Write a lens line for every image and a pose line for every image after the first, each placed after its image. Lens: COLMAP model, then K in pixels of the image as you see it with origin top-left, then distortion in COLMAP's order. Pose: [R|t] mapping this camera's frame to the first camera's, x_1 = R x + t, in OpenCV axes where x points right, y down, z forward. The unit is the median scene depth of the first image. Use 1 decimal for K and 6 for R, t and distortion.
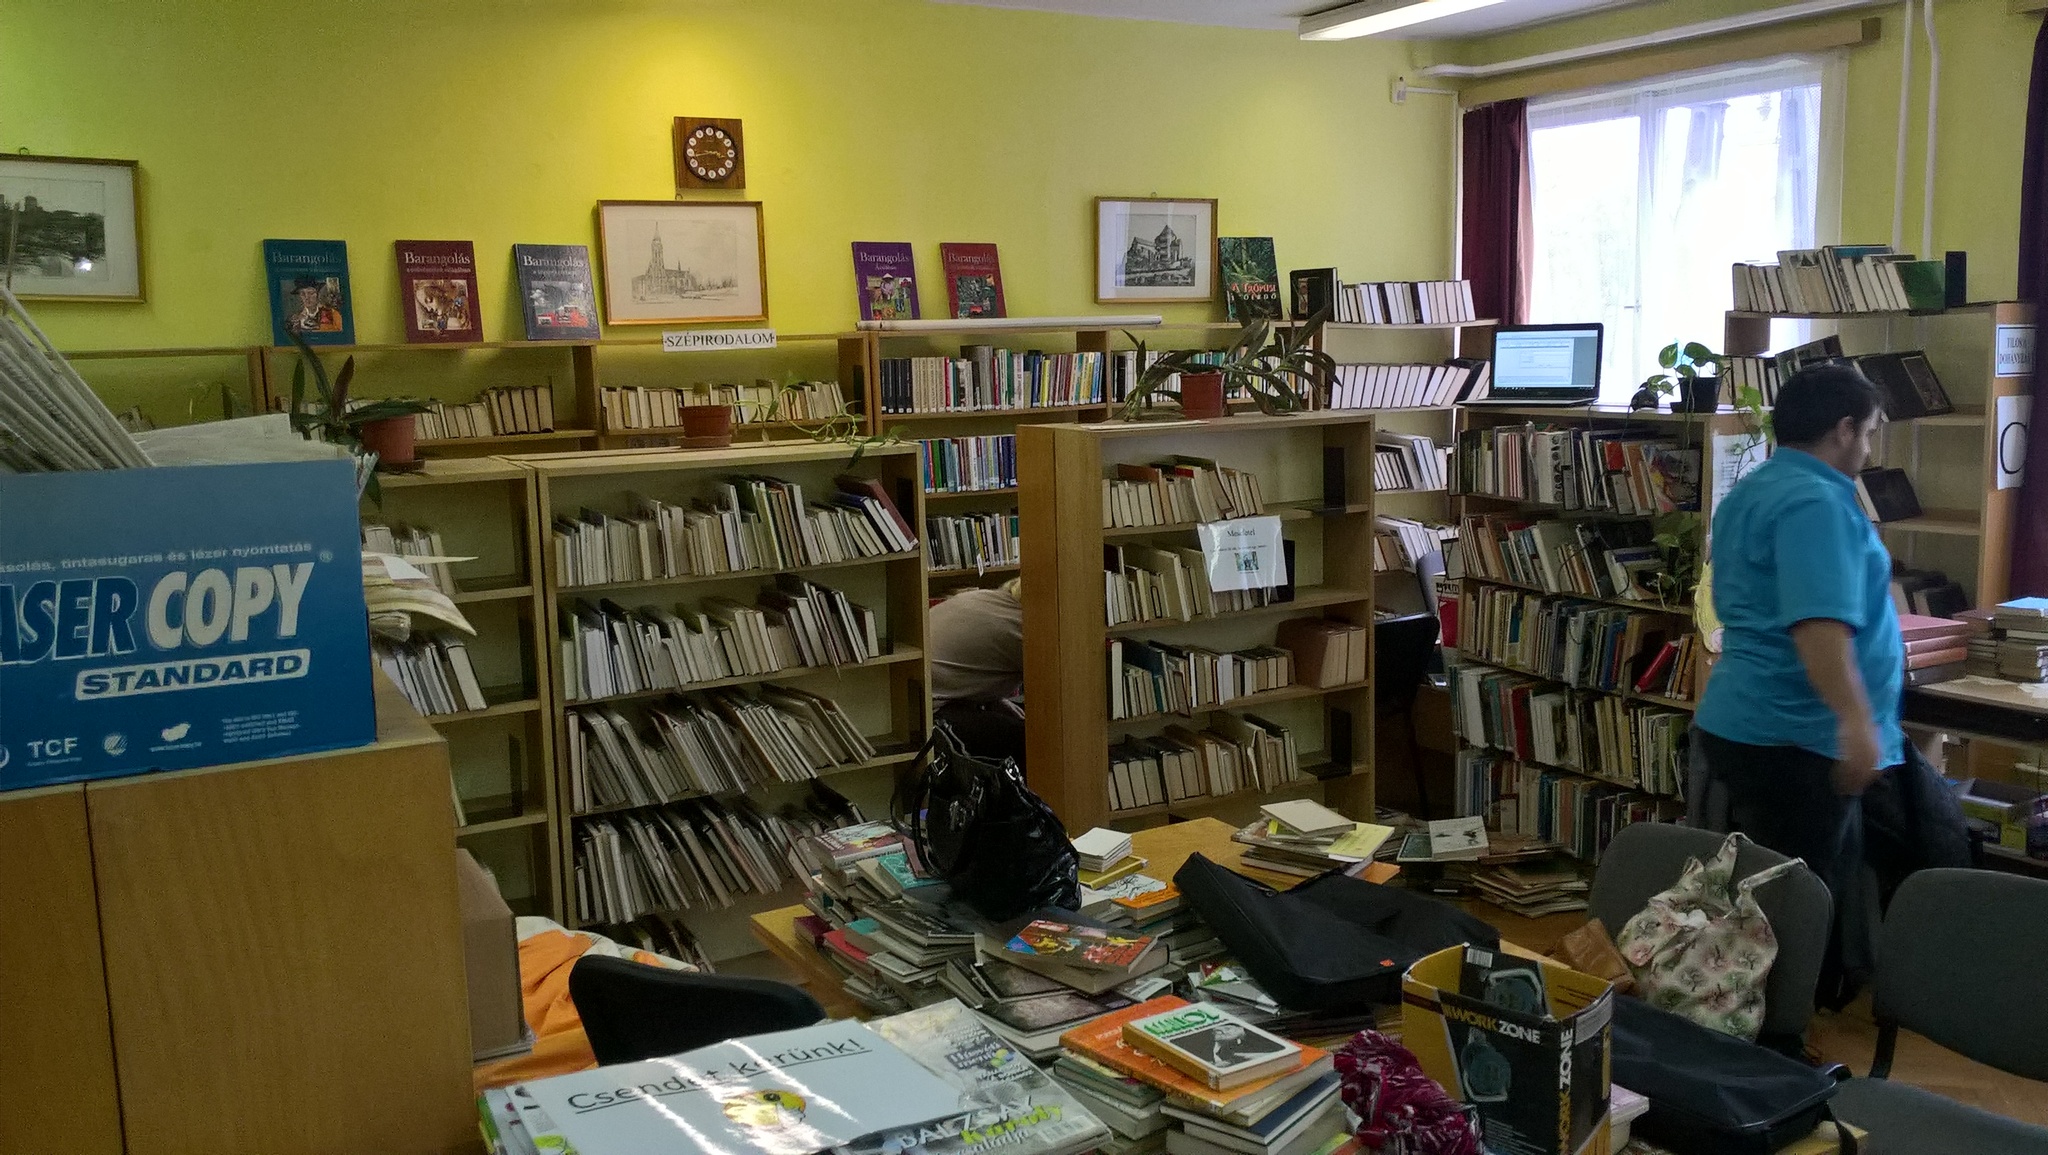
lens RADIAL K [[1702.6, 0, 1024.0], [0, 1702.6, 577.5], [0, 0, 1]] dist [0.053472, -0.113319]
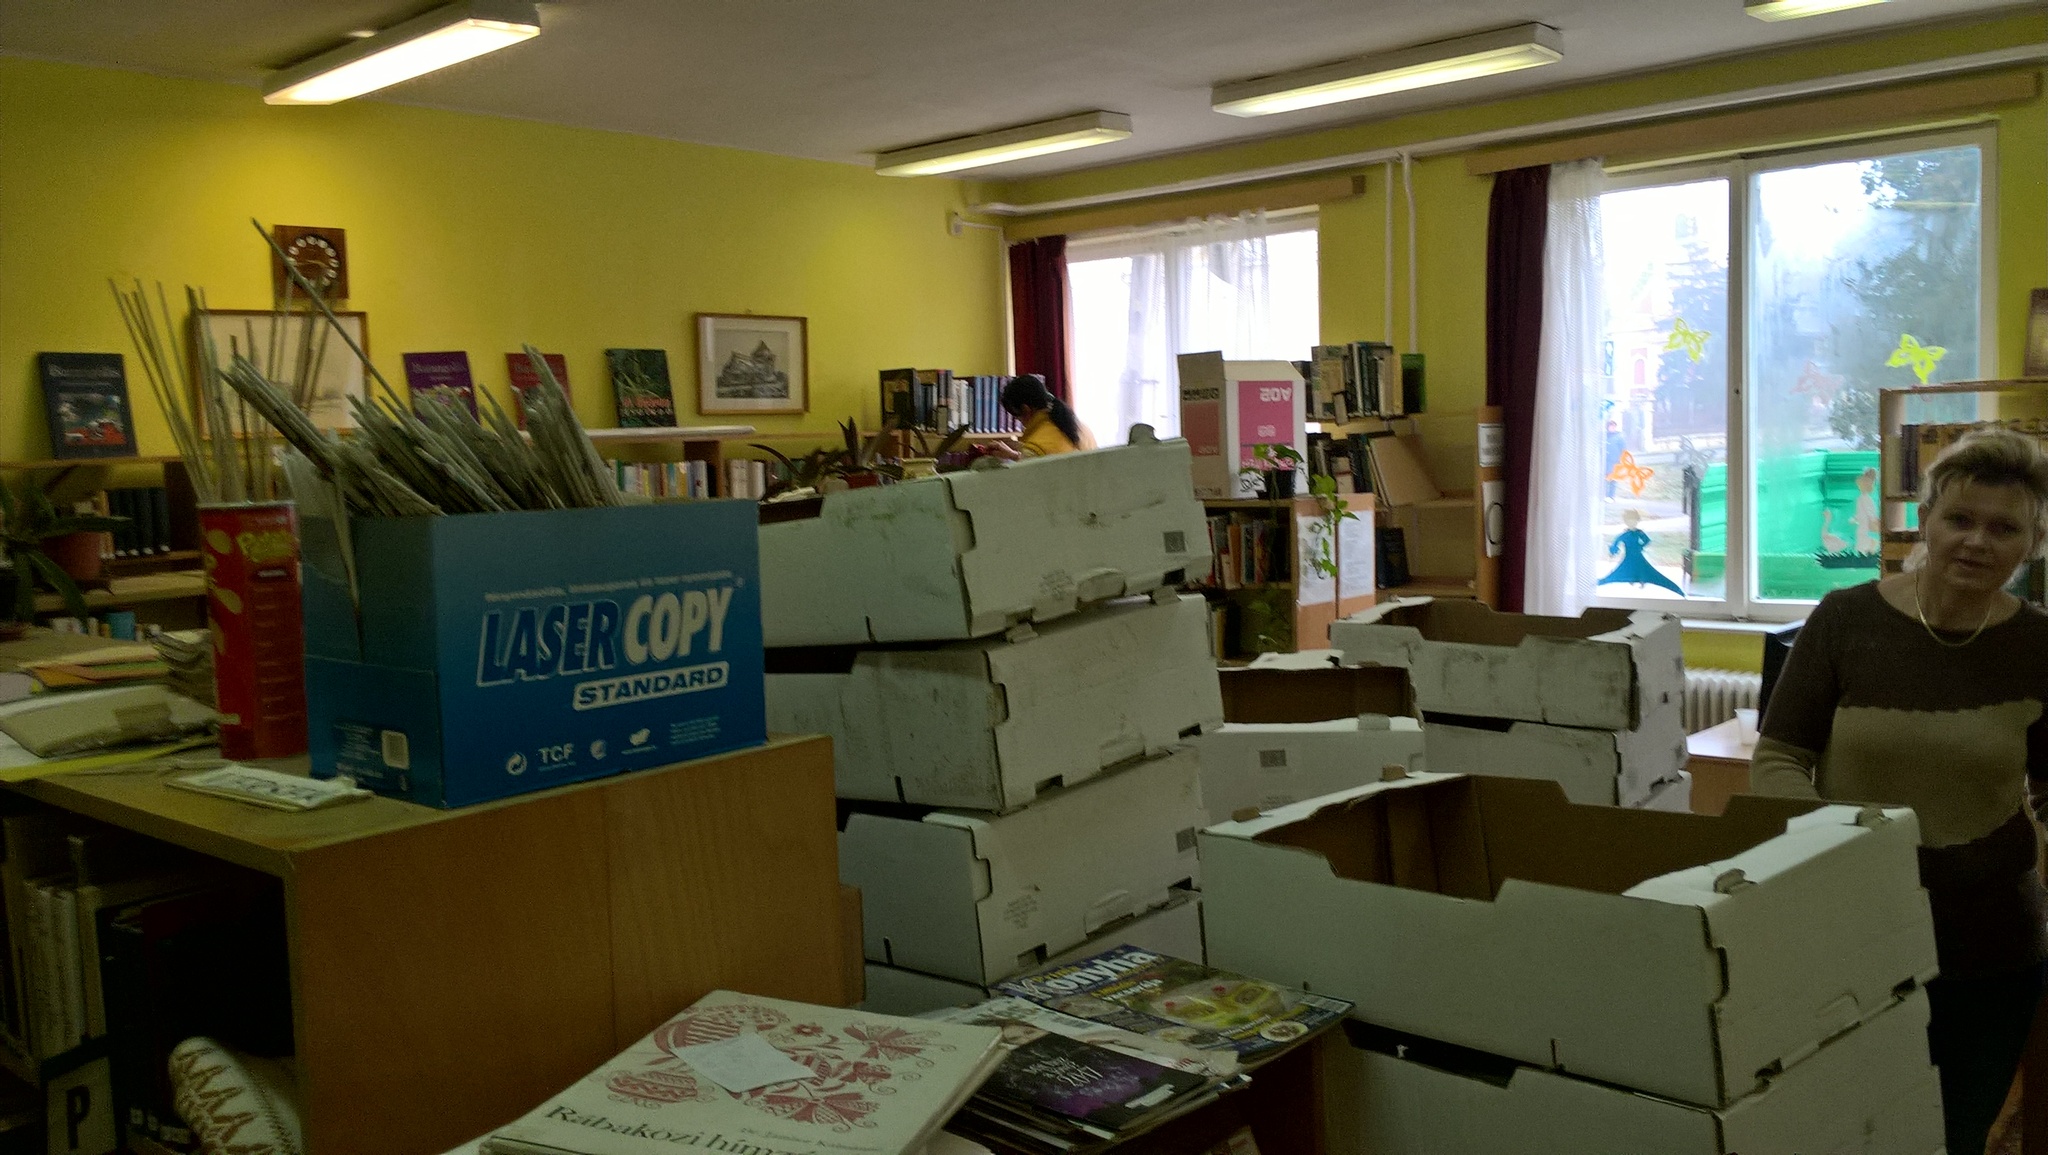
lens RADIAL K [[1702.6, 0, 1024.0], [0, 1702.6, 577.5], [0, 0, 1]] dist [0.053472, -0.113319]
pose [[0.939022, -0.037761, 0.341779, -0.606420], [0.062404, 0.996161, -0.061392, 0.066539], [-0.338148, 0.078977, 0.937773, -0.158552]]
